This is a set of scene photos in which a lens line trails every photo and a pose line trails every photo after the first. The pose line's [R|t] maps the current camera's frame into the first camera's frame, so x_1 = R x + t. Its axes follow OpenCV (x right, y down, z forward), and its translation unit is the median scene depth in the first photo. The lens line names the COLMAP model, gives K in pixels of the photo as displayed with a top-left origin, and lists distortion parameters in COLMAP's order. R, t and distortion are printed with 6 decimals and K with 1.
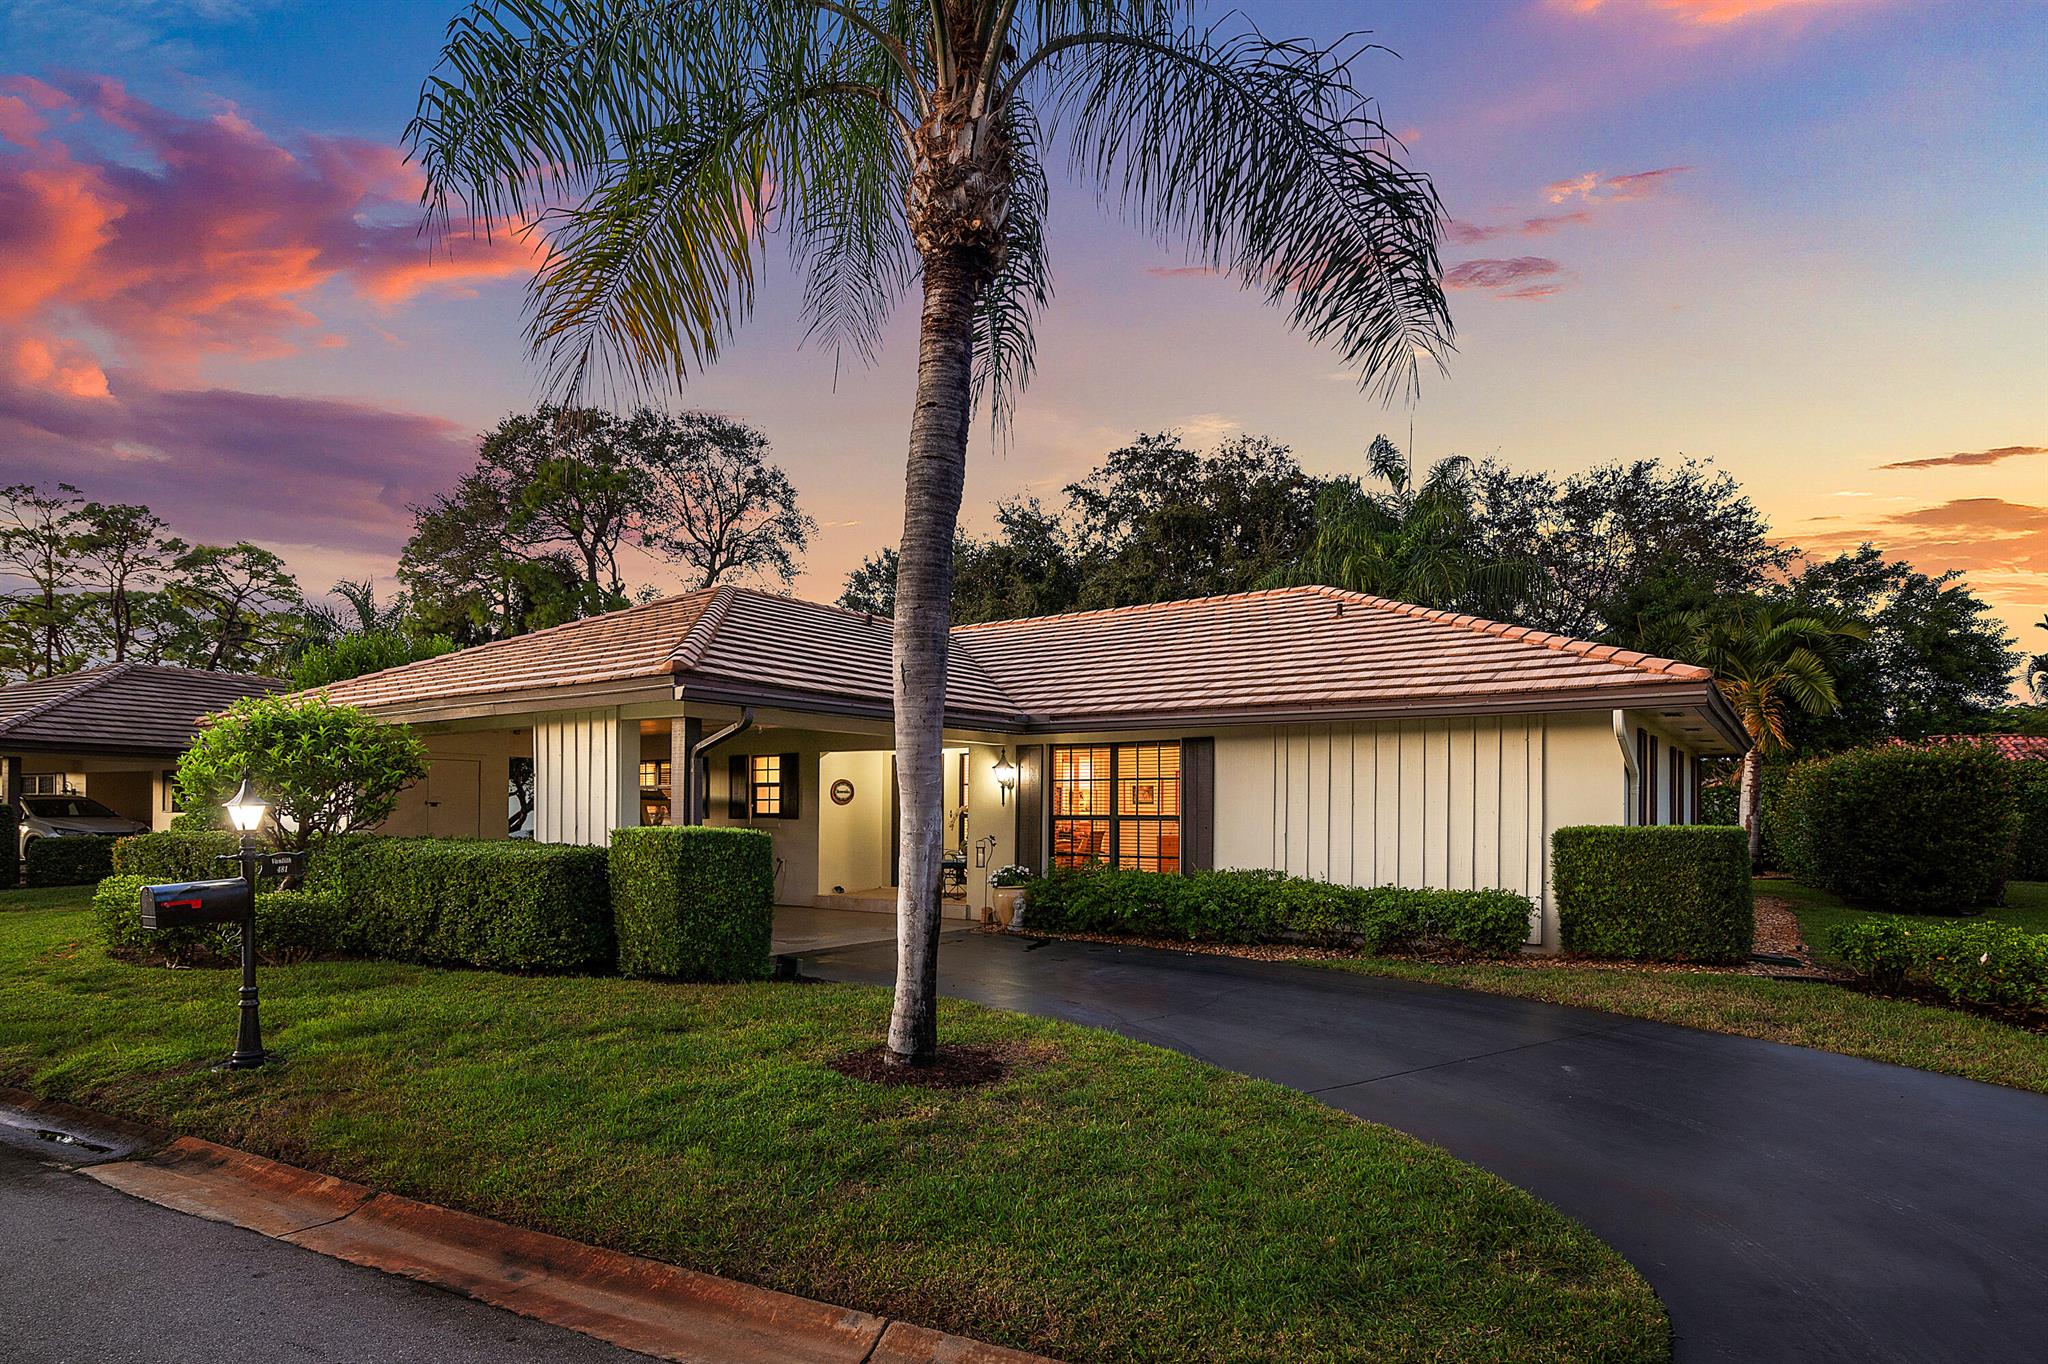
lens RADIAL K [[1121.7, 0, 992.1], [0, 1121.7, 800.4], [0, 0, 1]] dist [-0.004382, 0.000705]
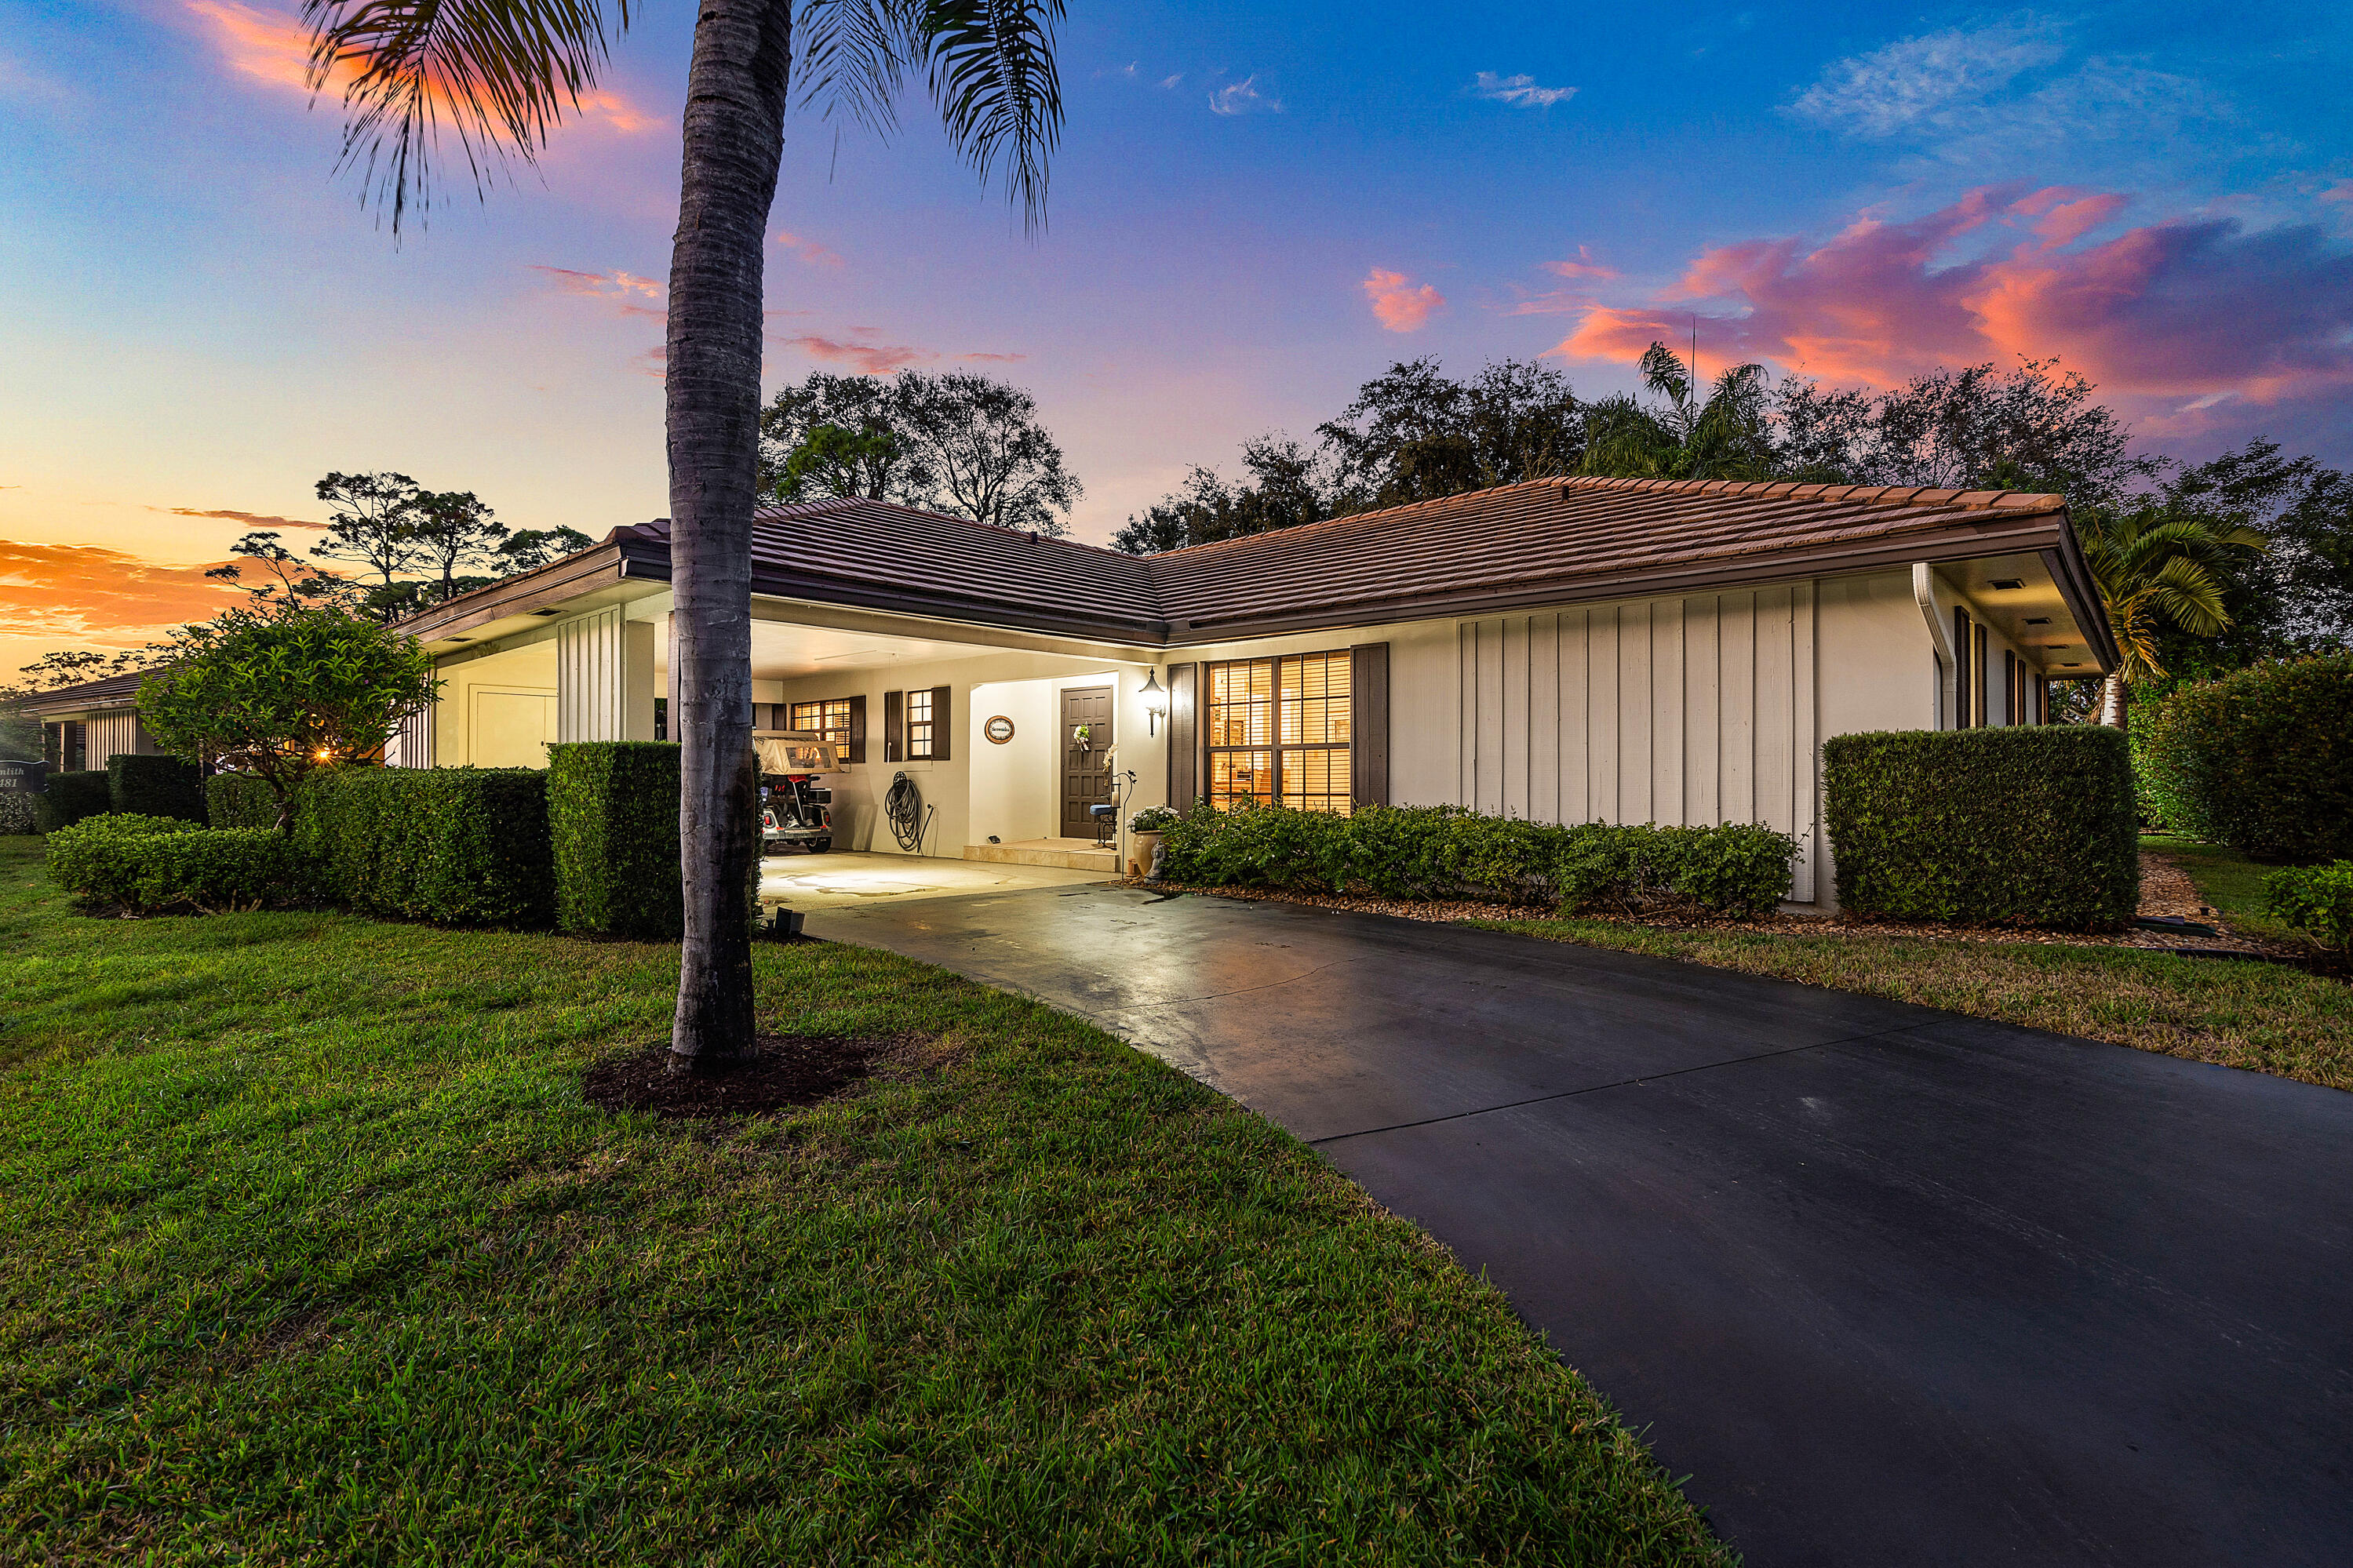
lens RADIAL K [[1088.9, 0, 1174.2], [0, 1088.9, 759.6], [0, 0, 1]] dist [-0.000920, -0.000527]
pose [[0.993620, -0.007423, -0.112536, 0.101823], [0.006300, 0.999927, -0.010329, 0.026310], [0.112605, 0.009554, 0.993594, 0.162524]]
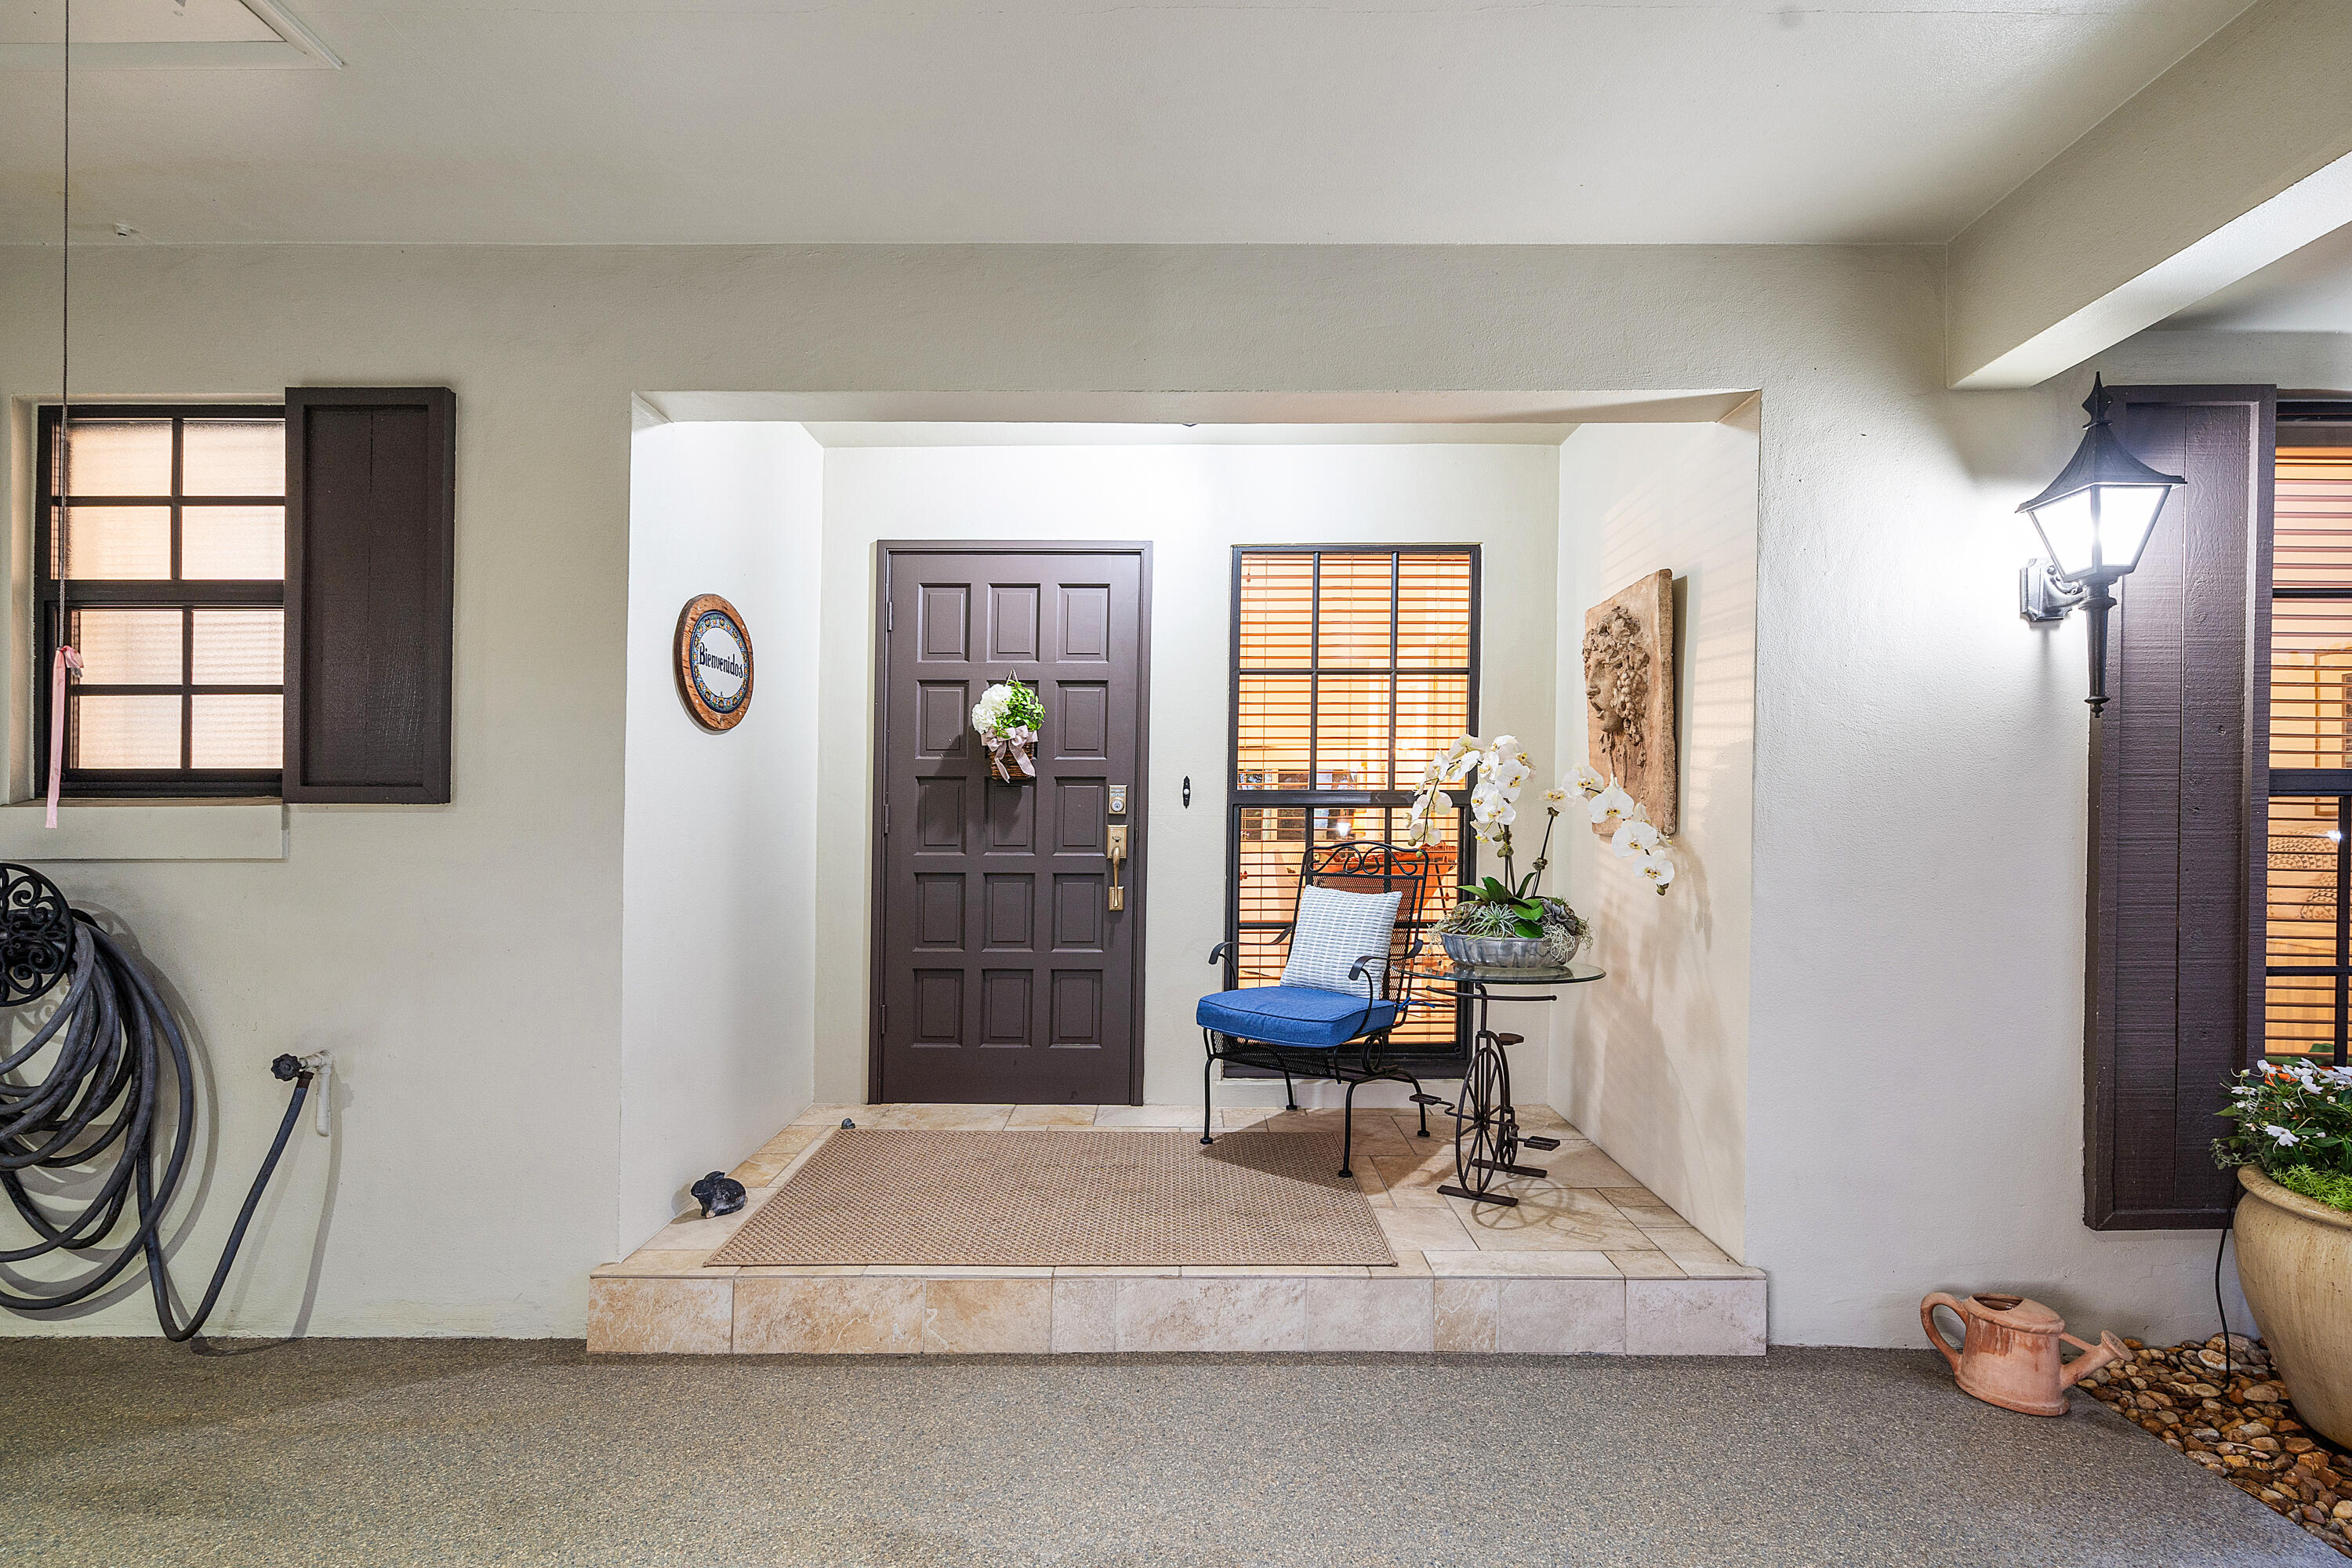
lens RADIAL K [[1176.0, 0, 1180.9], [0, 1176.0, 827.0], [0, 0, 1]] dist [0.001128, 0.000183]
pose [[0.817121, 0.003247, 0.576458, -0.185970], [-0.002172, 0.999994, -0.002554, 0.020595], [-0.576463, 0.000835, 0.817123, 0.804066]]
